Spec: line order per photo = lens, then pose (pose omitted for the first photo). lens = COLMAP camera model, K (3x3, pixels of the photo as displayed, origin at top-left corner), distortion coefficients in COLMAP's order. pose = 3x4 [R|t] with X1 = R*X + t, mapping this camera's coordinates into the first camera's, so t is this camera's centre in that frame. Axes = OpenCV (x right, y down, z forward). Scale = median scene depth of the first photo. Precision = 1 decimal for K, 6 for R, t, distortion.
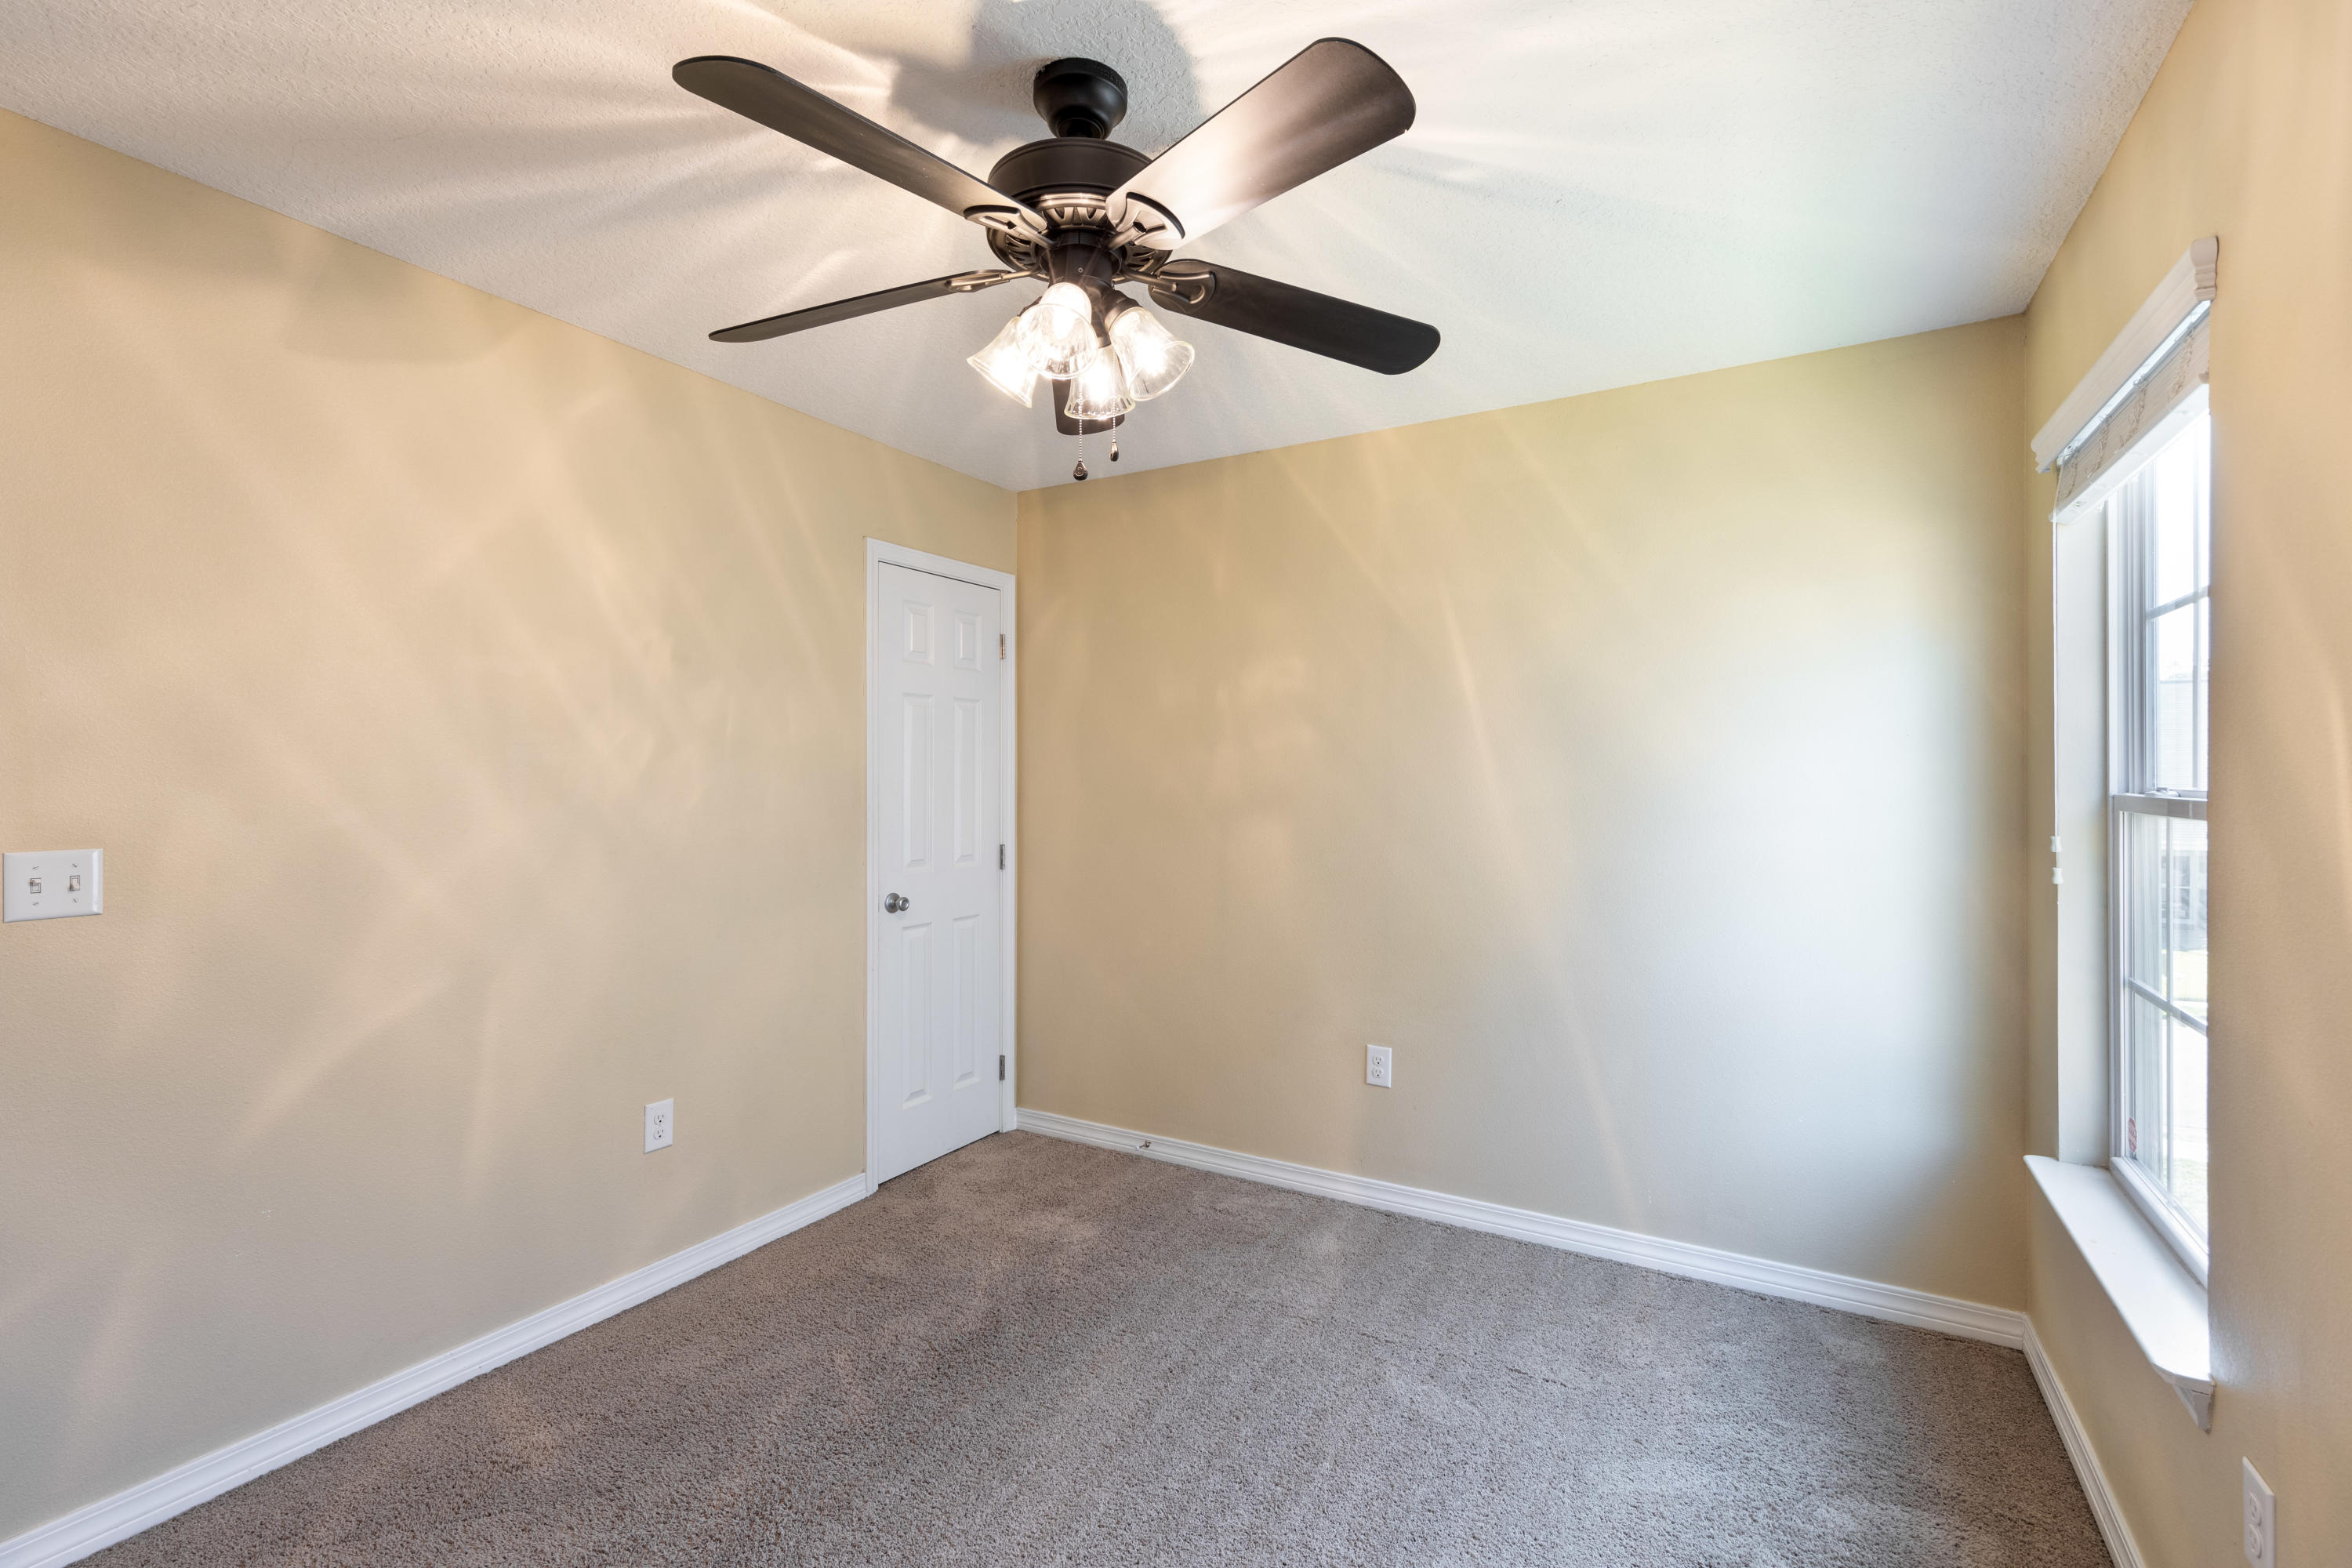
lens RADIAL K [[1043.0, 0, 1183.7], [0, 1043.0, 781.6], [0, 0, 1]] dist [0.004146, -0.000227]
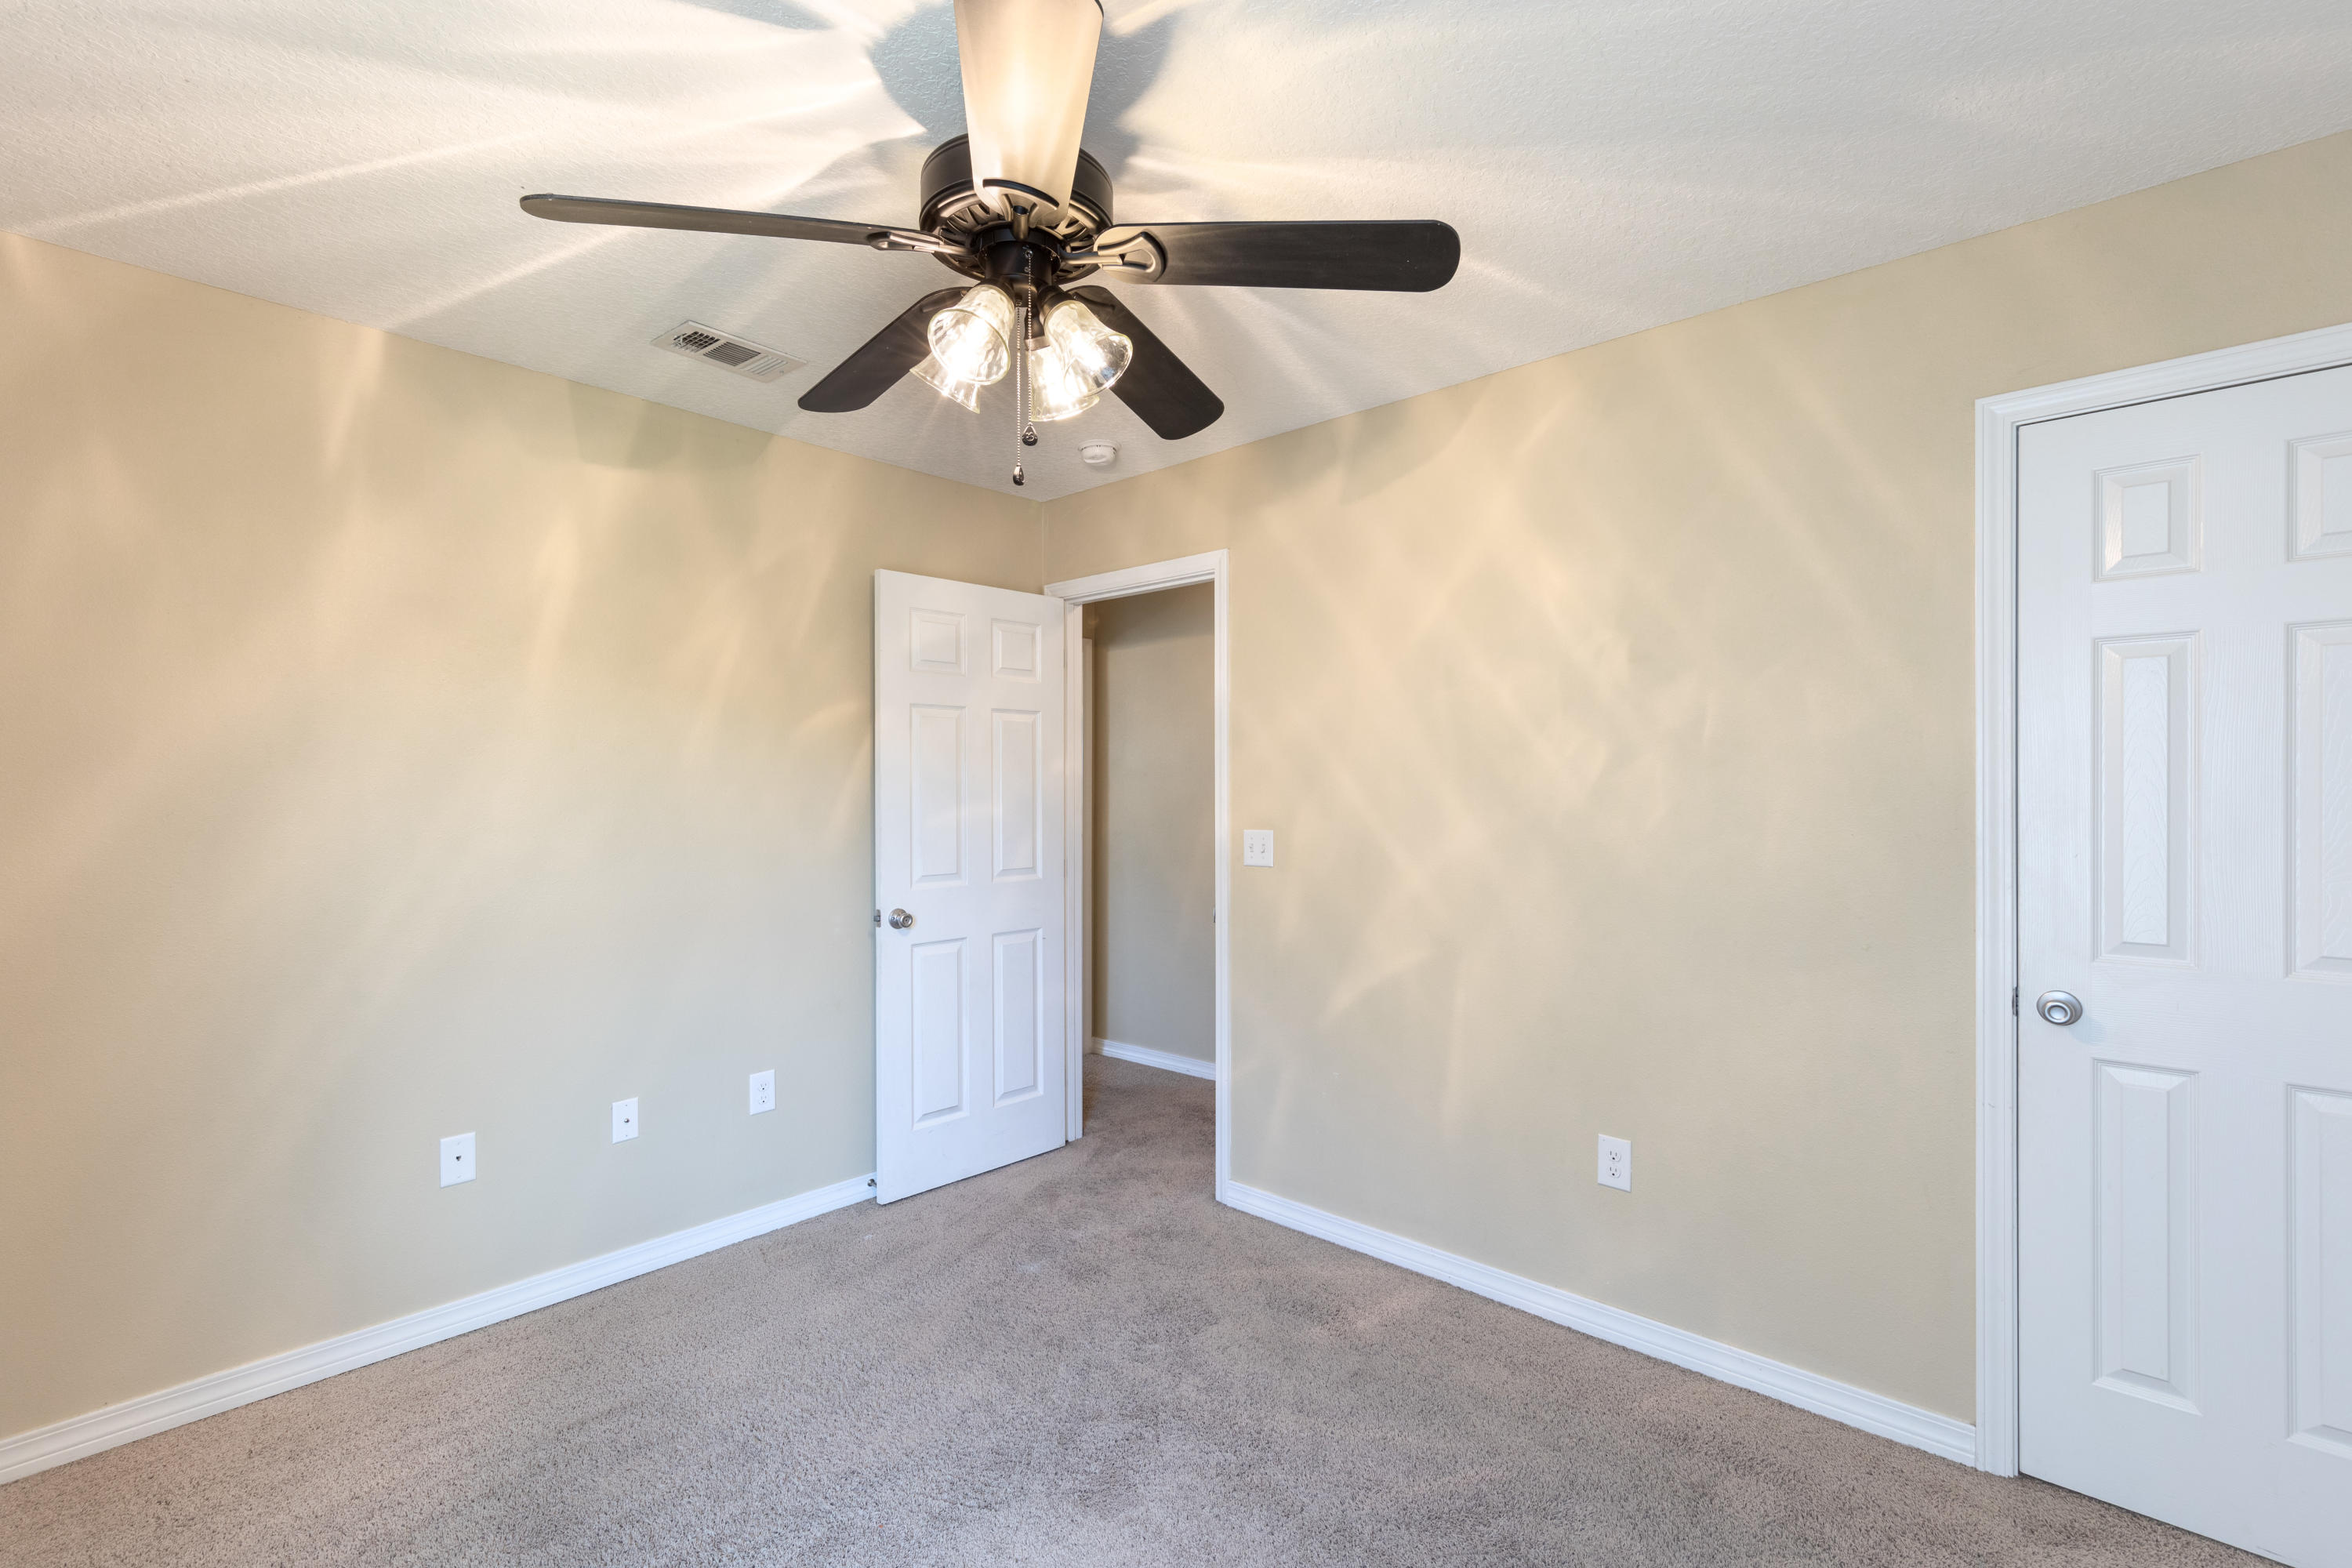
lens RADIAL K [[1043.0, 0, 1183.7], [0, 1043.0, 781.6], [0, 0, 1]] dist [0.004146, -0.000227]
pose [[-0.217894, 0.001918, -0.975971, 0.547017], [0.005508, 0.999985, 0.000735, -0.016067], [0.975957, -0.005215, -0.217901, 0.919919]]
